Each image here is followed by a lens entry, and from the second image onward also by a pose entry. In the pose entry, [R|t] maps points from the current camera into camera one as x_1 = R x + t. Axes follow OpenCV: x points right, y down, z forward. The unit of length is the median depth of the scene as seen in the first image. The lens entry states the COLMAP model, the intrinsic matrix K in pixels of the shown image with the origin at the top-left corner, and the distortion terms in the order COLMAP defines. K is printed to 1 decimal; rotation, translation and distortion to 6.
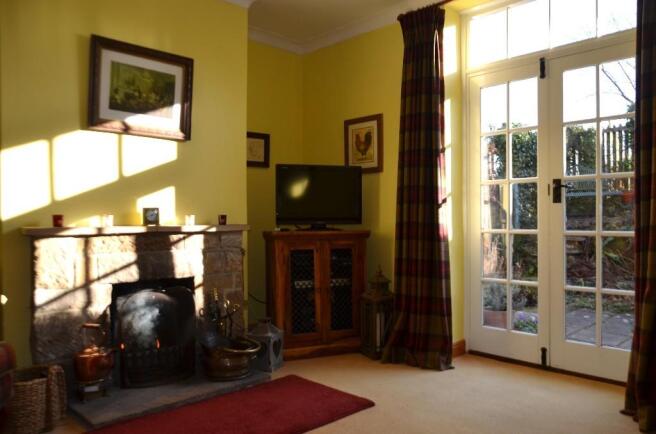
lens RADIAL K [[499.5, 0, 328.0], [0, 499.5, 217.0], [0, 0, 1]] dist [-0.045302, 0.000279]
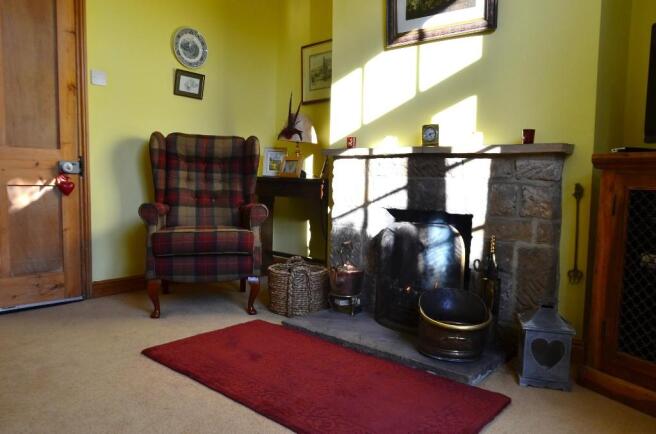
lens RADIAL K [[499.5, 0, 328.0], [0, 499.5, 217.0], [0, 0, 1]] dist [-0.045302, 0.000279]
pose [[0.063602, 0.091754, -0.993748, 0.473701], [-0.014216, 0.995747, 0.091029, 0.060957], [0.997874, 0.008337, 0.064635, 0.766807]]
